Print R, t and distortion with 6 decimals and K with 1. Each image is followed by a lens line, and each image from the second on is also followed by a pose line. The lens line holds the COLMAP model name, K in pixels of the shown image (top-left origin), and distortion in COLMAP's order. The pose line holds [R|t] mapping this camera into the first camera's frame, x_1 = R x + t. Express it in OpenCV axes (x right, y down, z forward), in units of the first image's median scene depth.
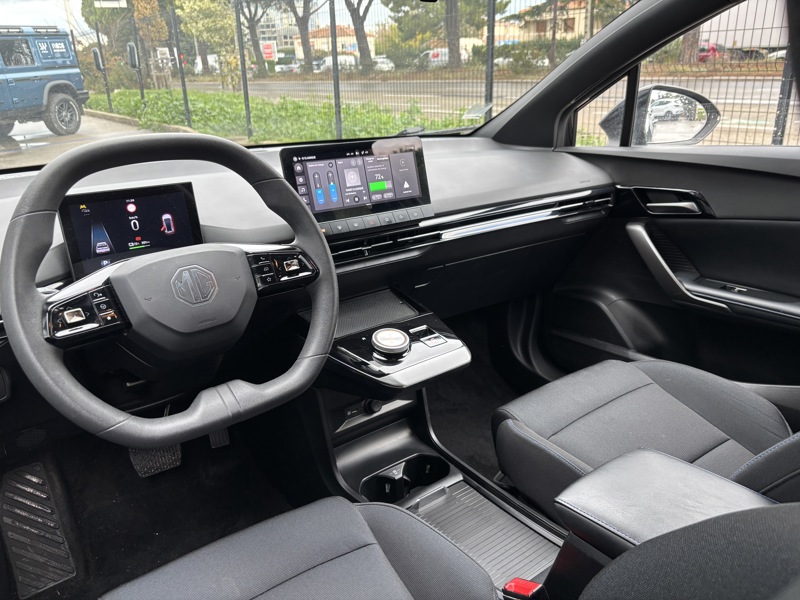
lens RADIAL K [[611.7, 0, 405.0], [0, 611.7, 300.6], [0, 0, 1]] dist [0.034234, -0.060049]
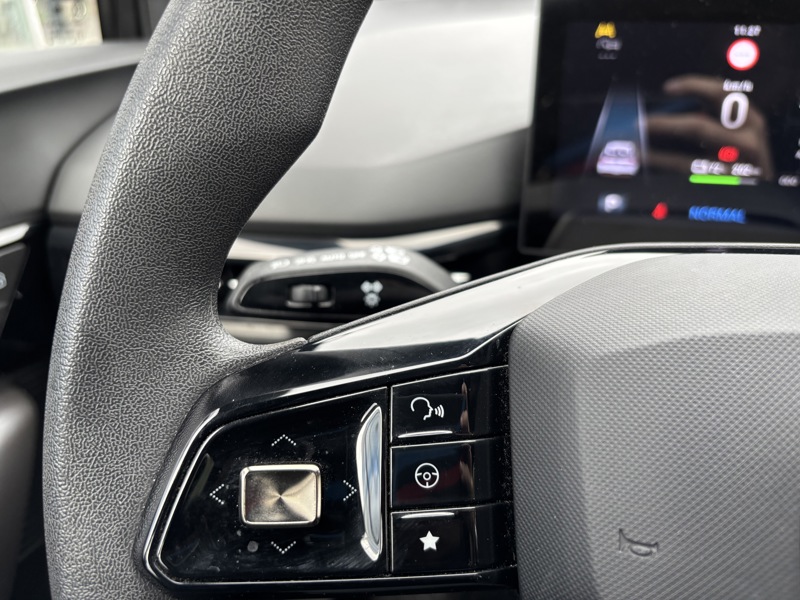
lens RADIAL K [[611.7, 0, 398.5], [0, 611.7, 293.9], [0, 0, 1]] dist [0.034234, -0.060049]
pose [[0.613204, 0.368860, -0.698515, -0.219019], [-0.253299, 0.929403, 0.268420, -0.057606], [0.748212, 0.012337, 0.663345, 0.499988]]
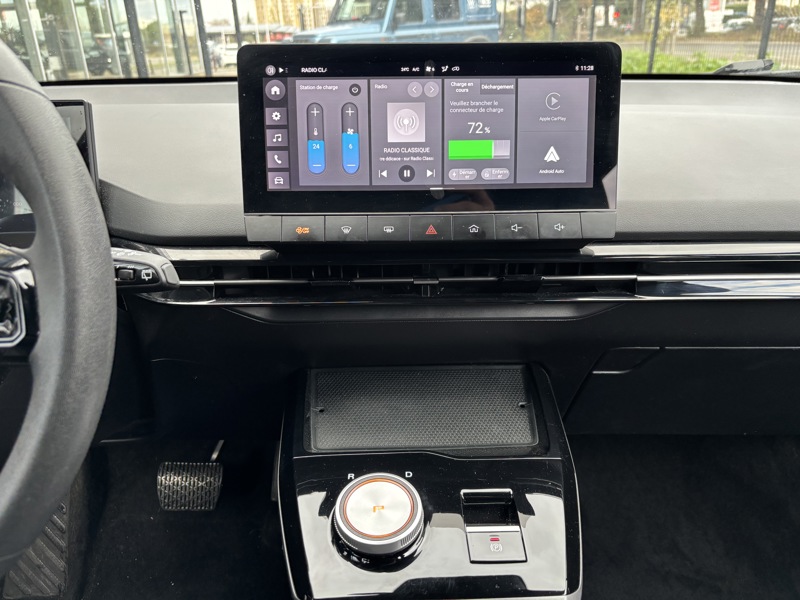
lens RADIAL K [[611.7, 0, 400.7], [0, 611.7, 296.9], [0, 0, 1]] dist [0.034234, -0.060049]
pose [[0.798007, 0.235733, -0.554630, 0.167459], [-0.208357, 0.971489, 0.113124, -0.116122], [0.565484, 0.025287, 0.824372, 0.575644]]
